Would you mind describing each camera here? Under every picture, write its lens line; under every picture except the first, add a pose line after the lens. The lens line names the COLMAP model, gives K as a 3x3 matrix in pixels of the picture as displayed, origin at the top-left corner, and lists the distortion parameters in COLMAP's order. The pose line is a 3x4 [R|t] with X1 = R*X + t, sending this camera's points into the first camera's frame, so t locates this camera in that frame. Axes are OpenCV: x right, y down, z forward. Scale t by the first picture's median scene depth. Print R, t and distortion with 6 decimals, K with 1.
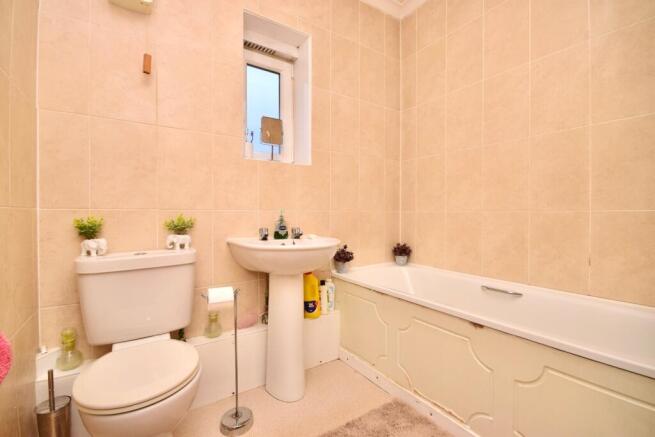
lens RADIAL K [[289.1, 0, 325.4], [0, 289.1, 218.0], [0, 0, 1]] dist [-0.003622, -0.001213]
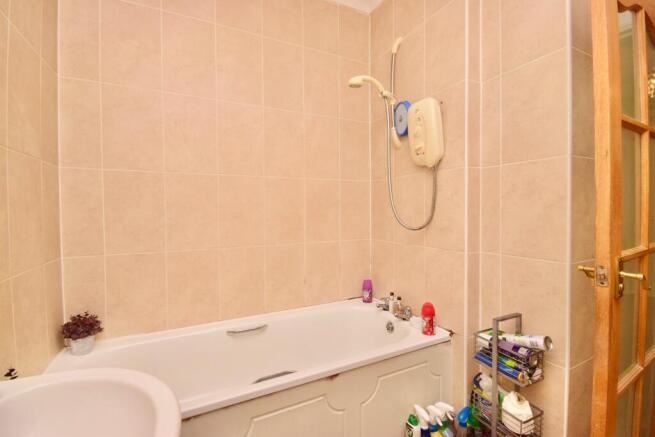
lens RADIAL K [[289.1, 0, 326.1], [0, 289.1, 214.4], [0, 0, 1]] dist [-0.003622, -0.001213]
pose [[0.114298, -0.019885, 0.993248, -0.310744], [0.019064, 0.999659, 0.017820, -0.142202], [-0.993264, 0.016899, 0.114638, 0.596498]]
